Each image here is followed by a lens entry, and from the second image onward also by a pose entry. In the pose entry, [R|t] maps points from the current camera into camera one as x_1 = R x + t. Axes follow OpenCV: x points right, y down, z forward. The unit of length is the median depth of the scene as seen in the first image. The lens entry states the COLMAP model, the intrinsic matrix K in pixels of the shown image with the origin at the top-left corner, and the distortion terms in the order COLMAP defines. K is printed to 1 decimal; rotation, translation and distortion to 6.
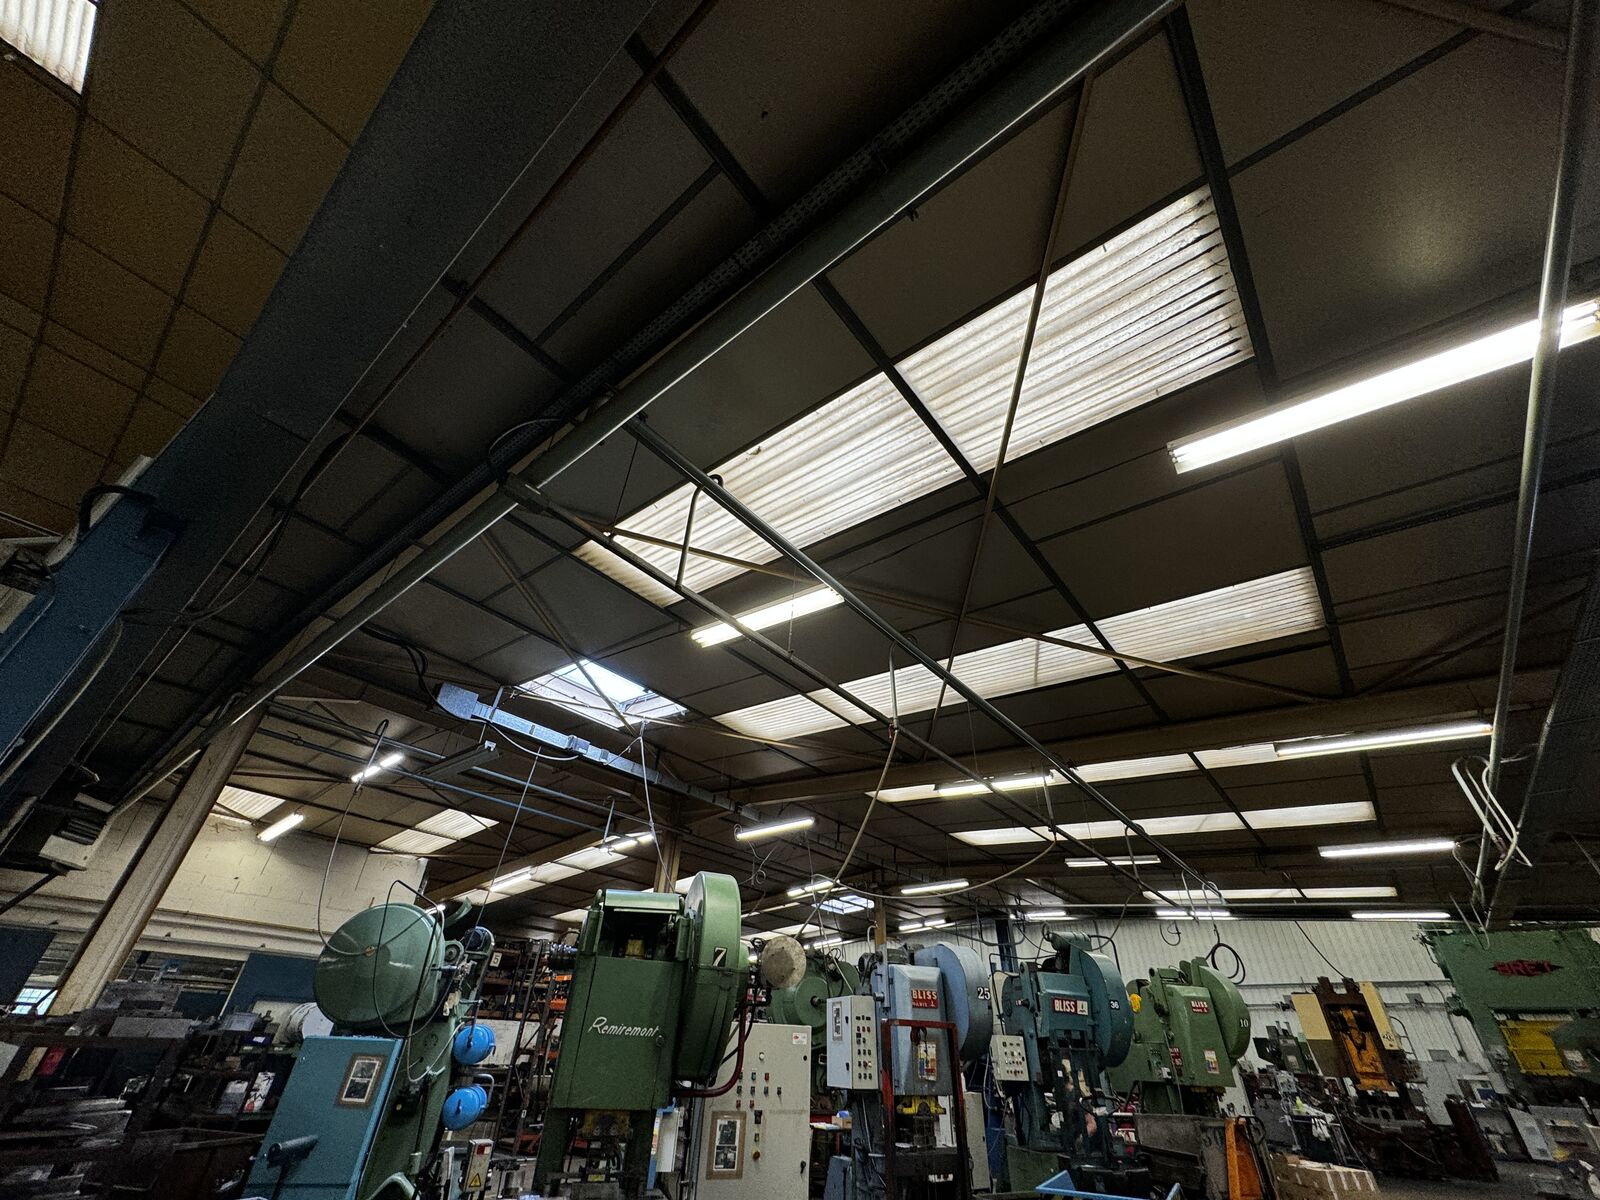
lens RADIAL K [[637.1, 0, 798.3], [0, 637.1, 601.0], [0, 0, 1]] dist [-0.001298, 0.000646]
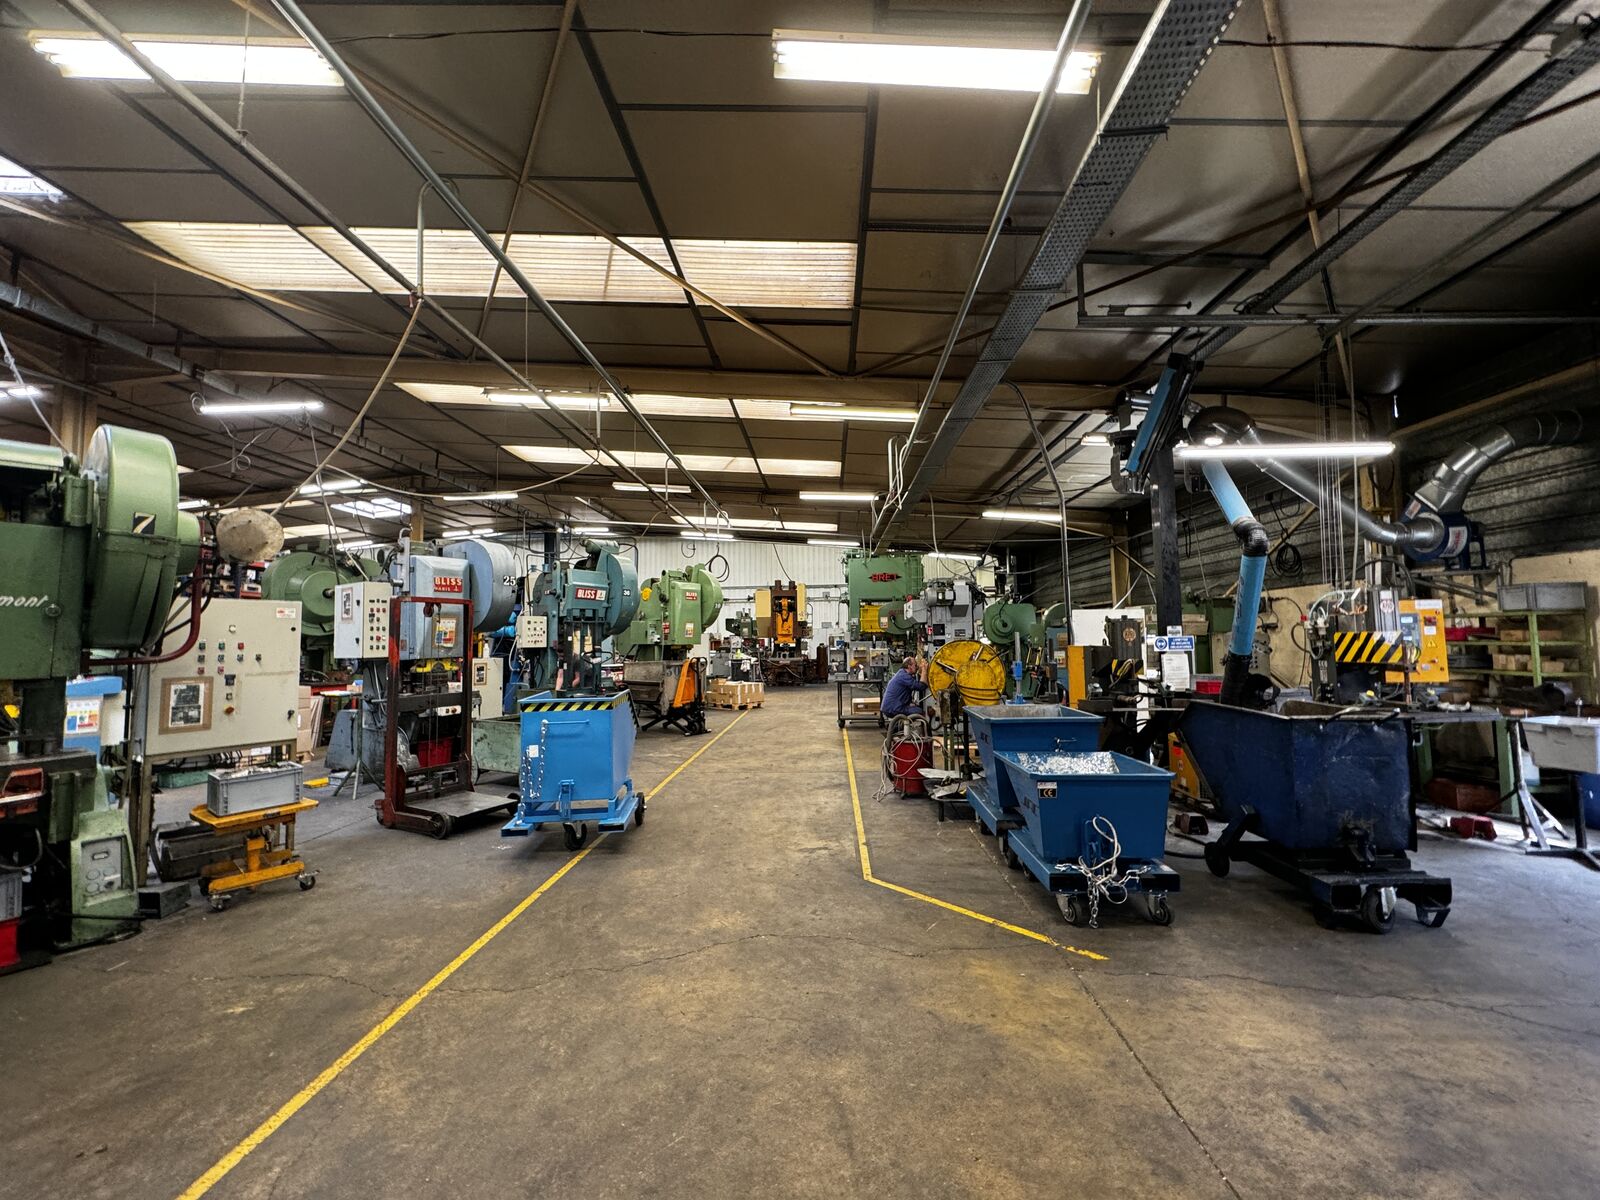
lens RADIAL K [[637.1, 0, 799.0], [0, 637.1, 602.8], [0, 0, 1]] dist [-0.001298, 0.000646]
pose [[0.803551, -0.011272, 0.595129, 0.032222], [-0.307466, 0.848246, 0.431211, 0.016697], [-0.509676, -0.529482, 0.678144, -0.018663]]
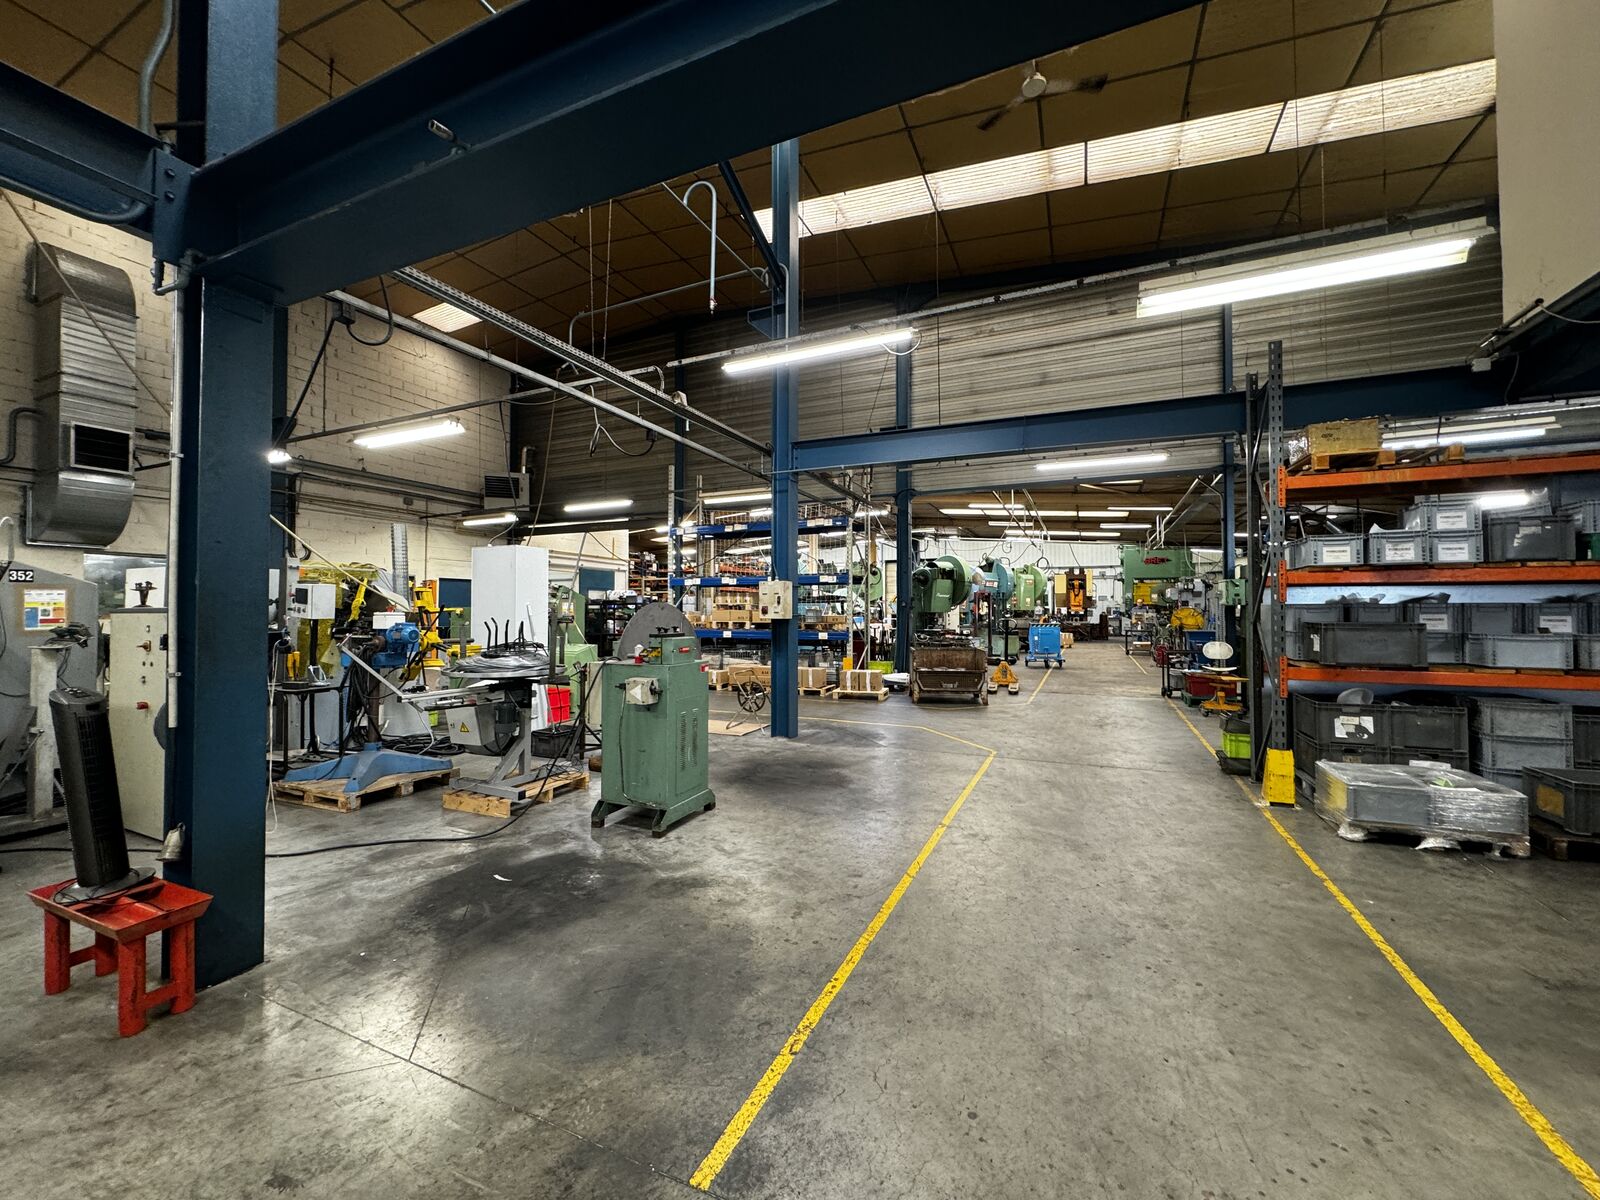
lens RADIAL K [[637.1, 0, 799.8], [0, 637.1, 600.4], [0, 0, 1]] dist [-0.001298, 0.000646]
pose [[0.966511, -0.027895, 0.255104, -0.988722], [-0.121387, 0.826140, 0.550235, -0.618214], [-0.226100, -0.562774, 0.795087, -0.883687]]
